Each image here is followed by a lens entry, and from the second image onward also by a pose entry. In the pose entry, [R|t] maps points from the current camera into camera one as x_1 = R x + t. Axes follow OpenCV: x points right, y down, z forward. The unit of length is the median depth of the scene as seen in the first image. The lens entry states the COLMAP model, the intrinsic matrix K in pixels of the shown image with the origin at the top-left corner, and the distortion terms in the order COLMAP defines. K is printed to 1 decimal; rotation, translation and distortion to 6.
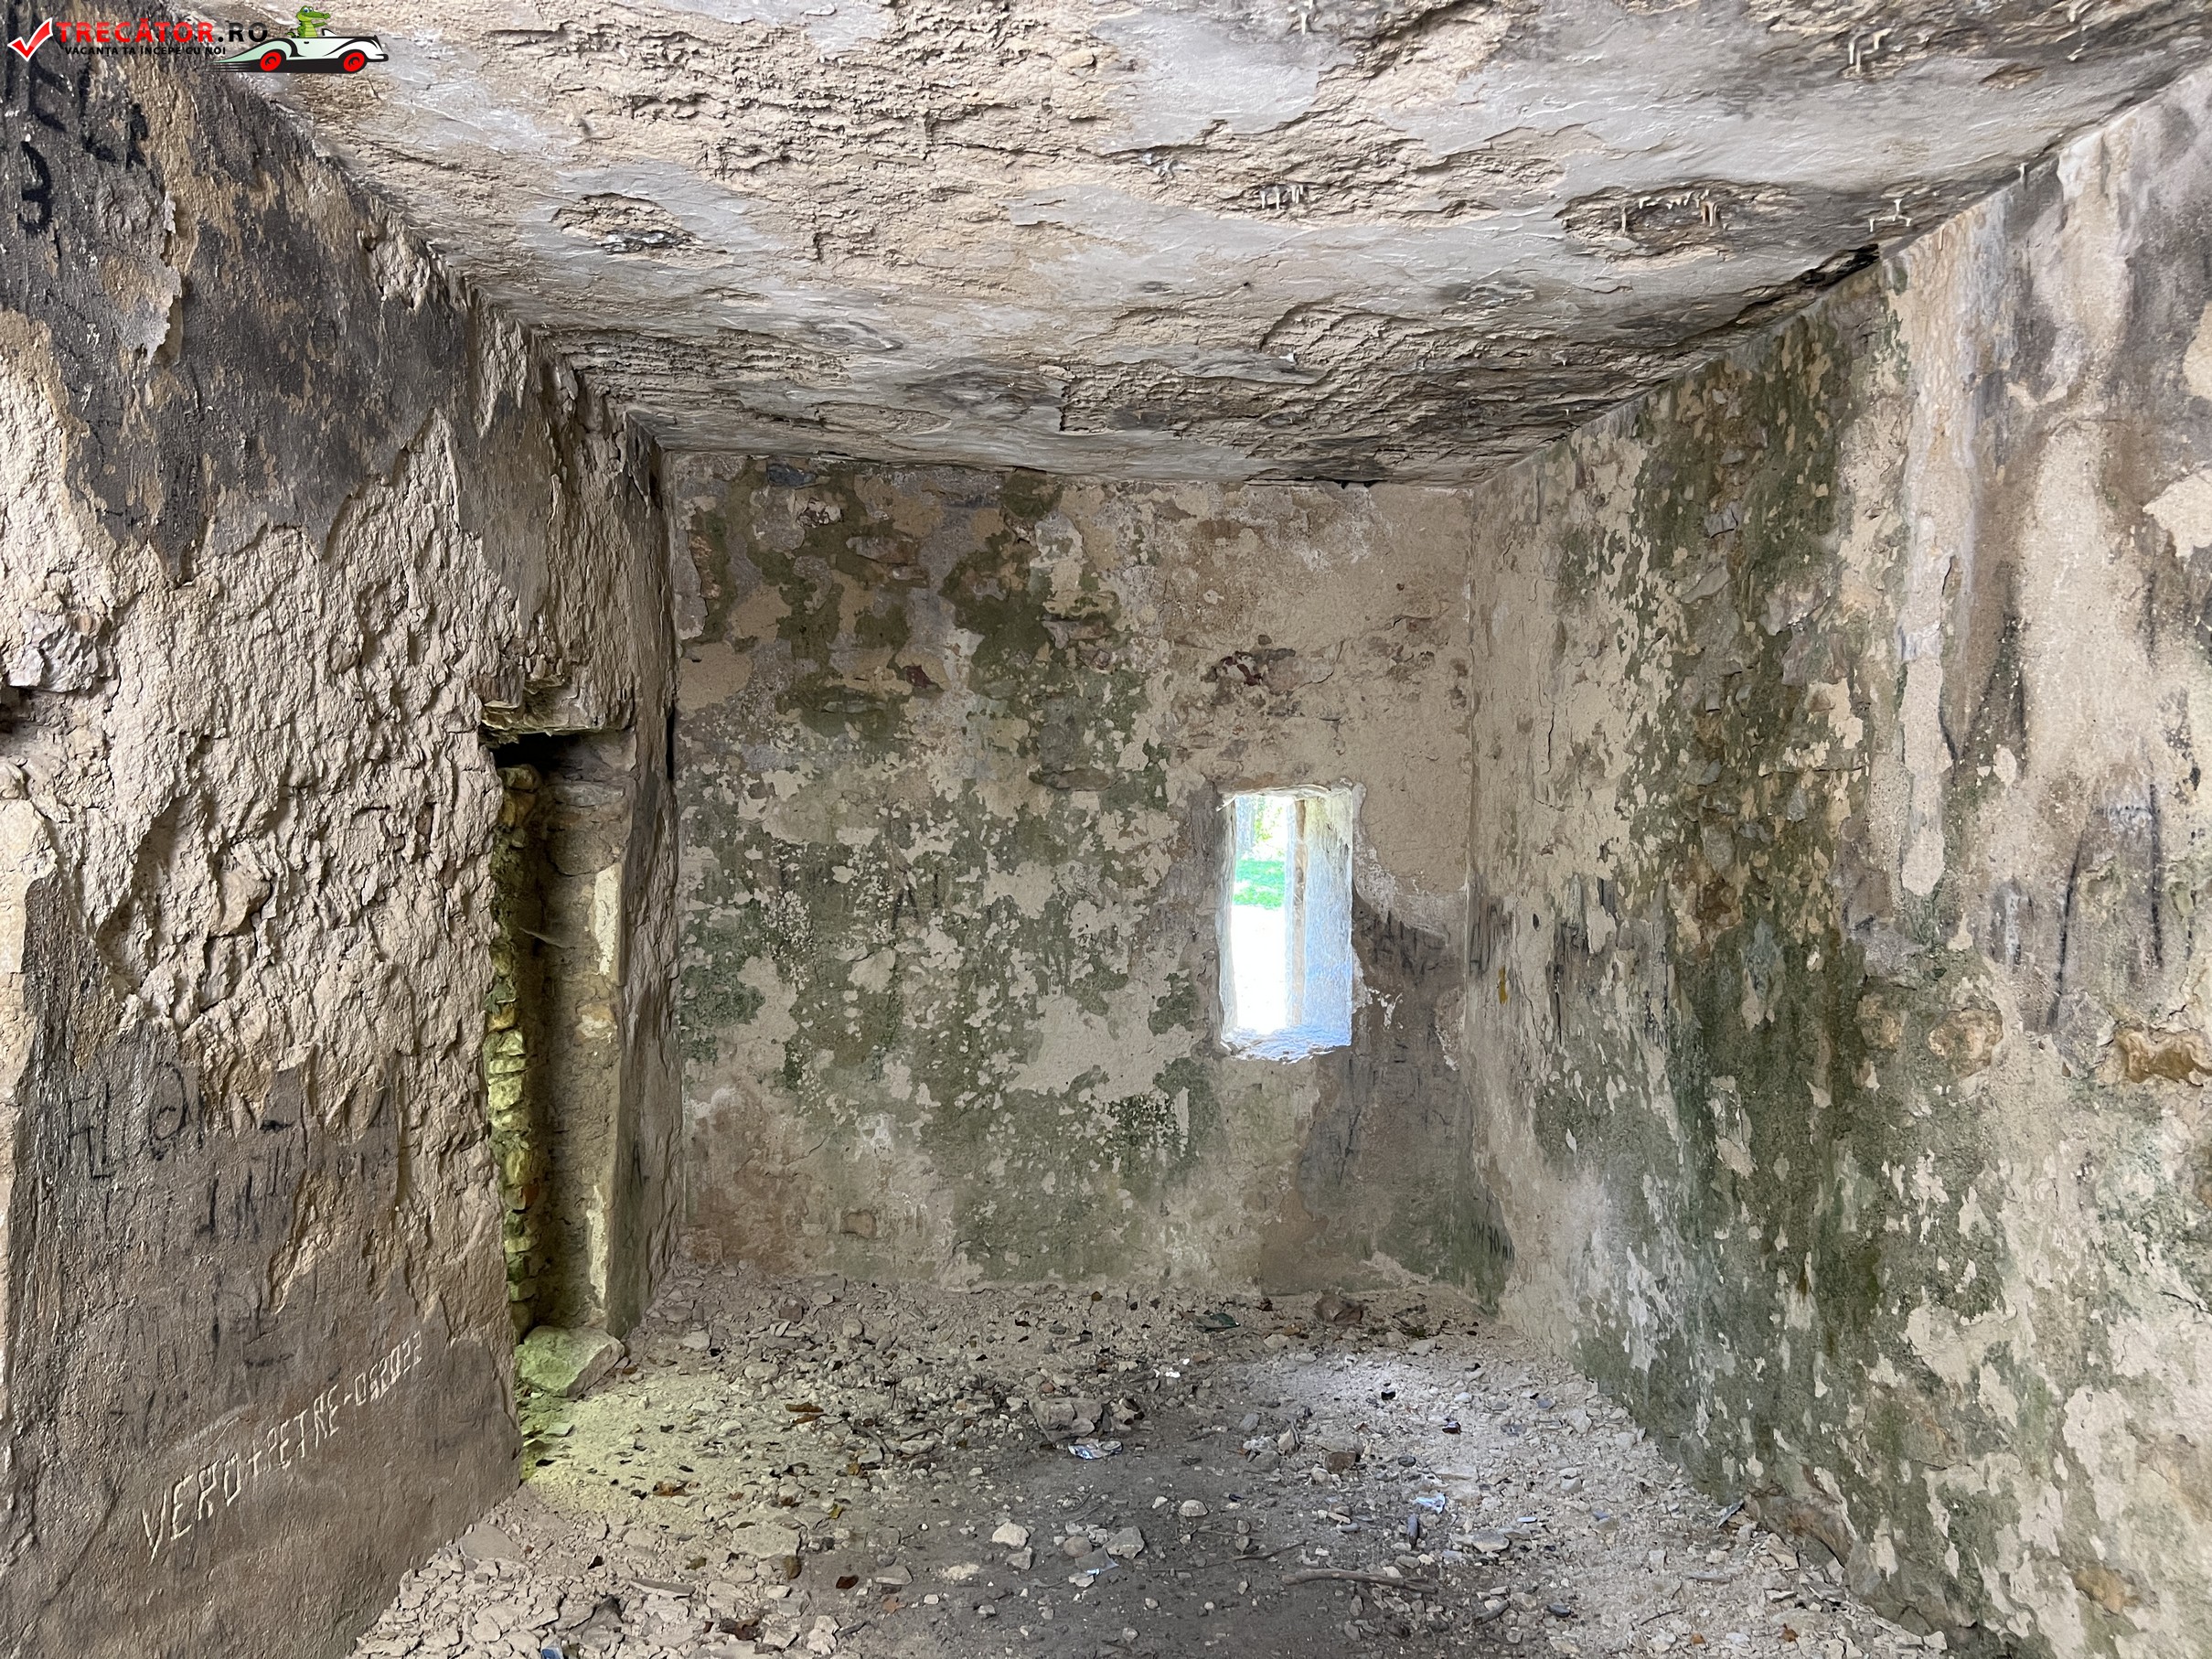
lens RADIAL K [[1671.5, 0, 1125.7], [0, 1671.5, 823.6], [0, 0, 1]] dist [0.049090, -0.059395]
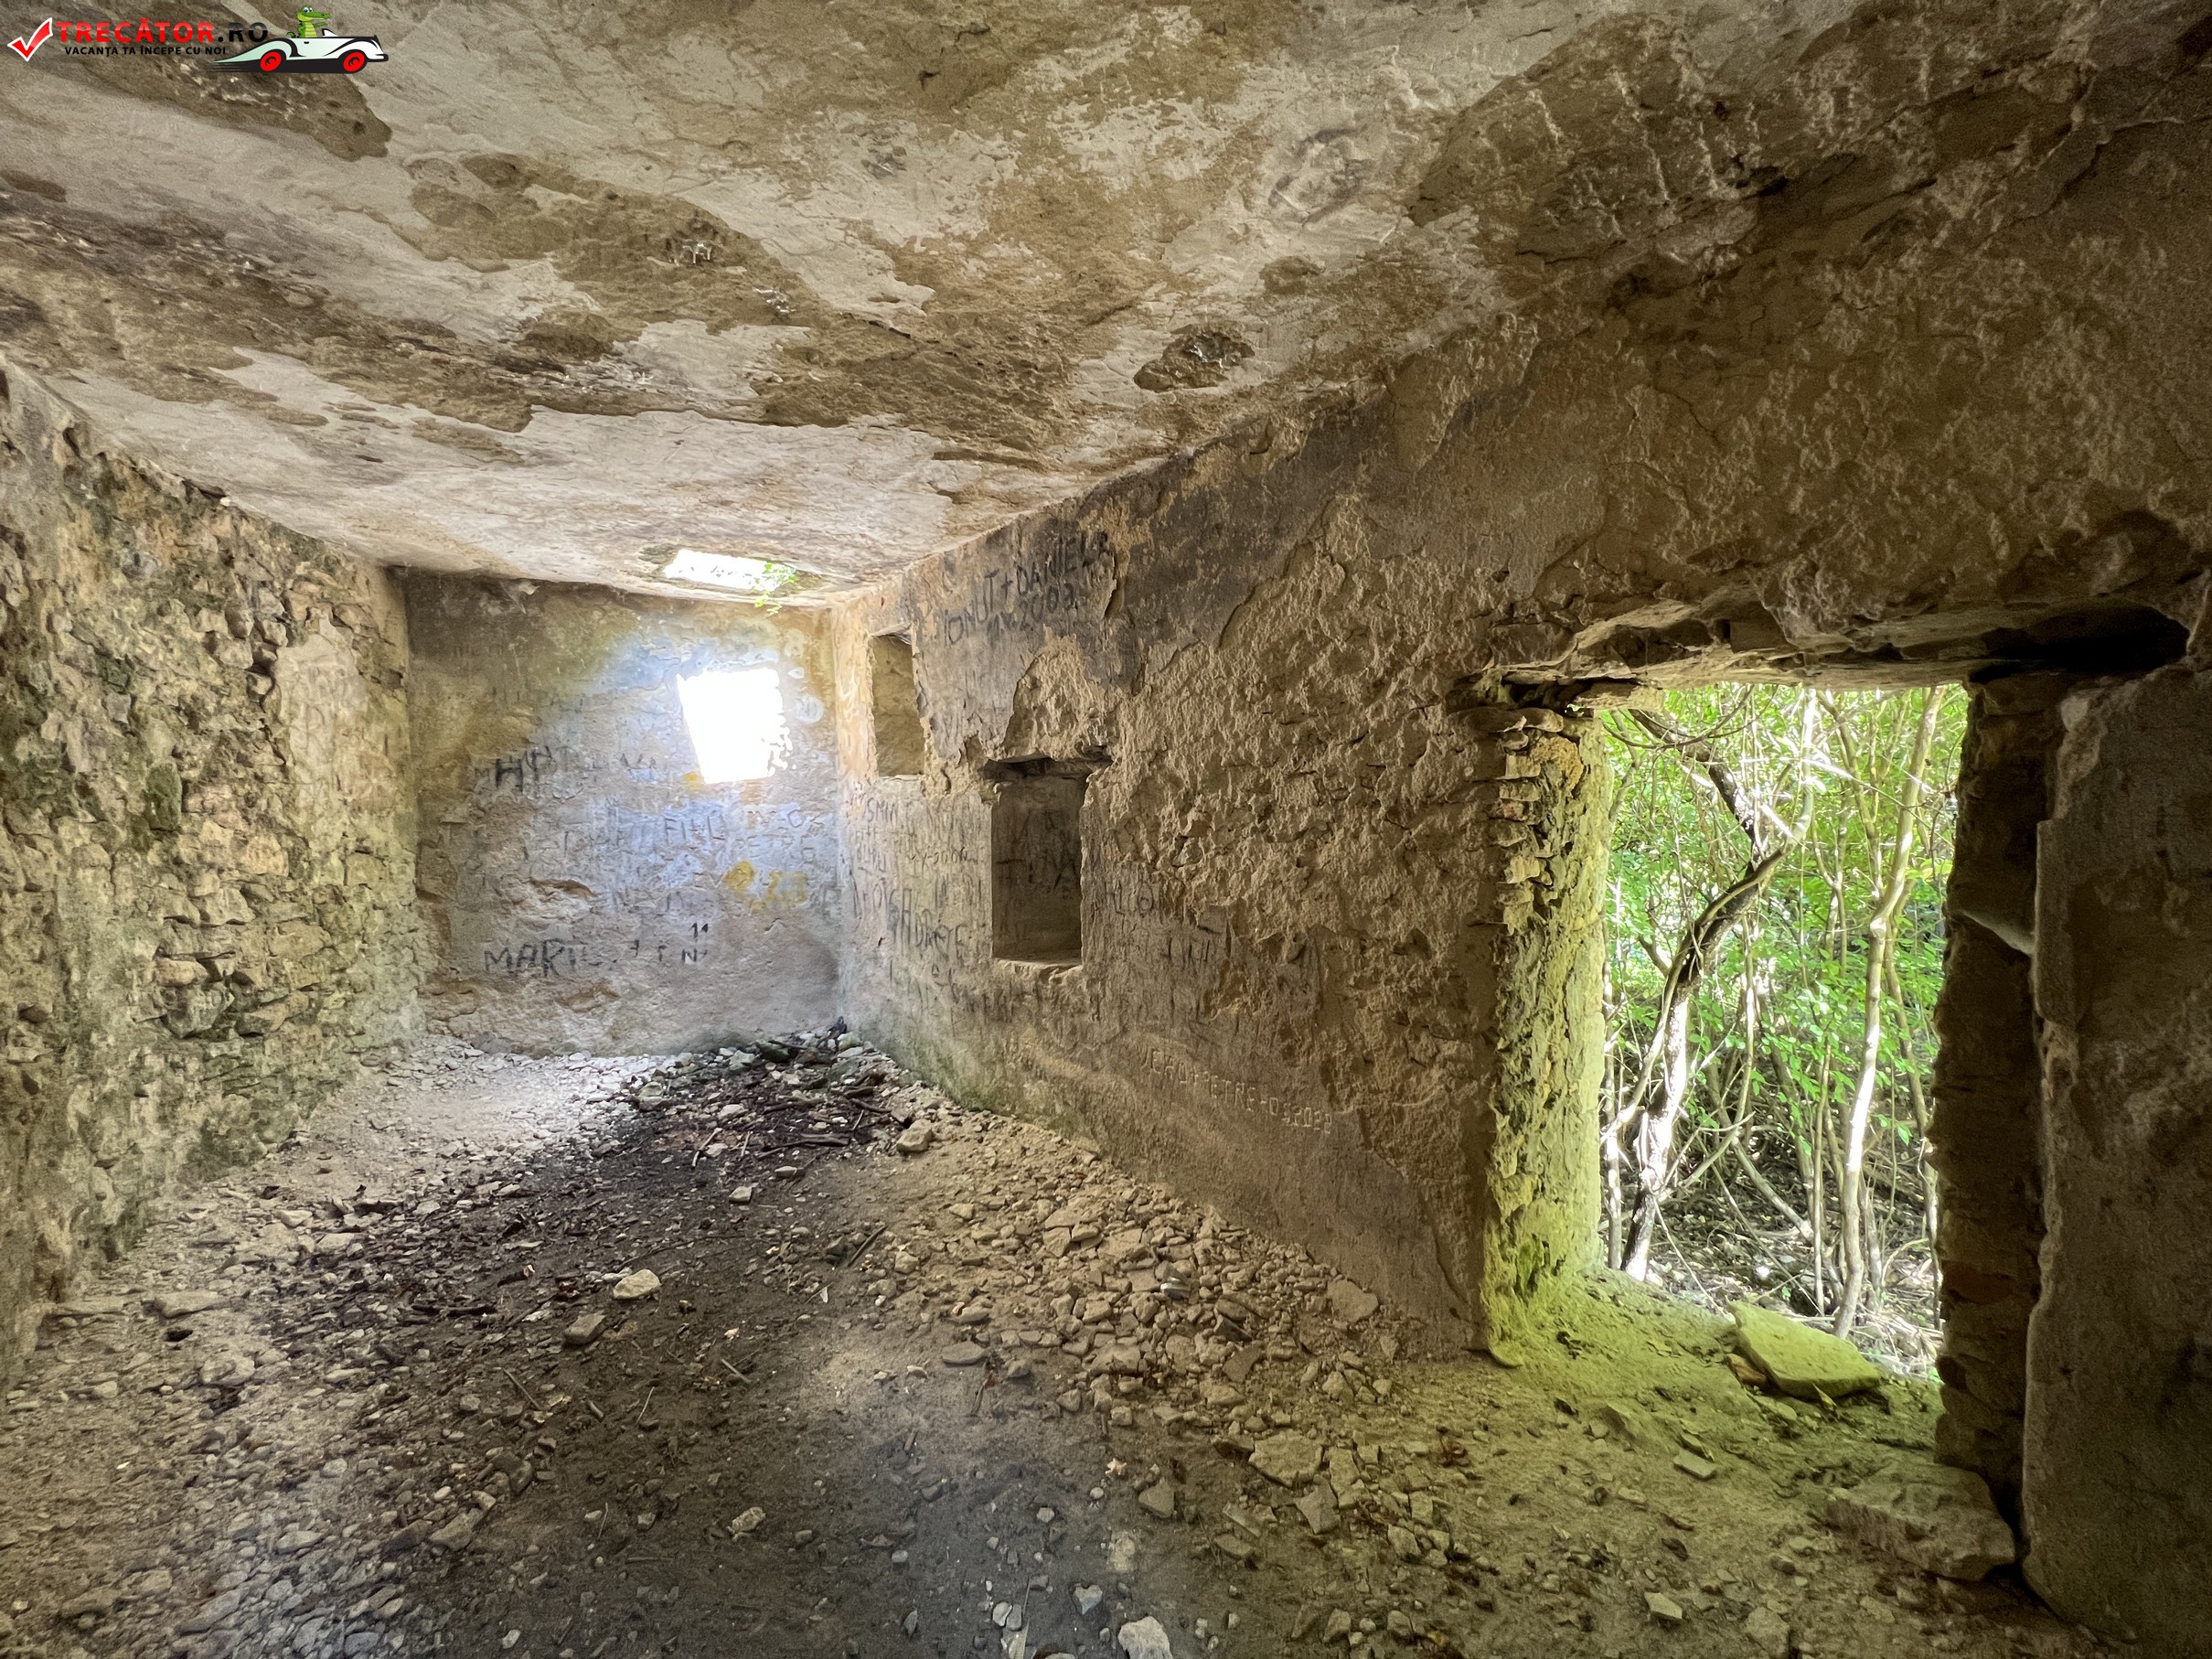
lens RADIAL K [[887.2, 0, 1108.3], [0, 887.2, 832.8], [0, 0, 1]] dist [-0.003224, 0.001263]
pose [[-0.782459, 0.020004, -0.622381, 0.221679], [0.004758, 0.999647, 0.026148, 0.023507], [0.622685, 0.017498, -0.782277, 1.437265]]
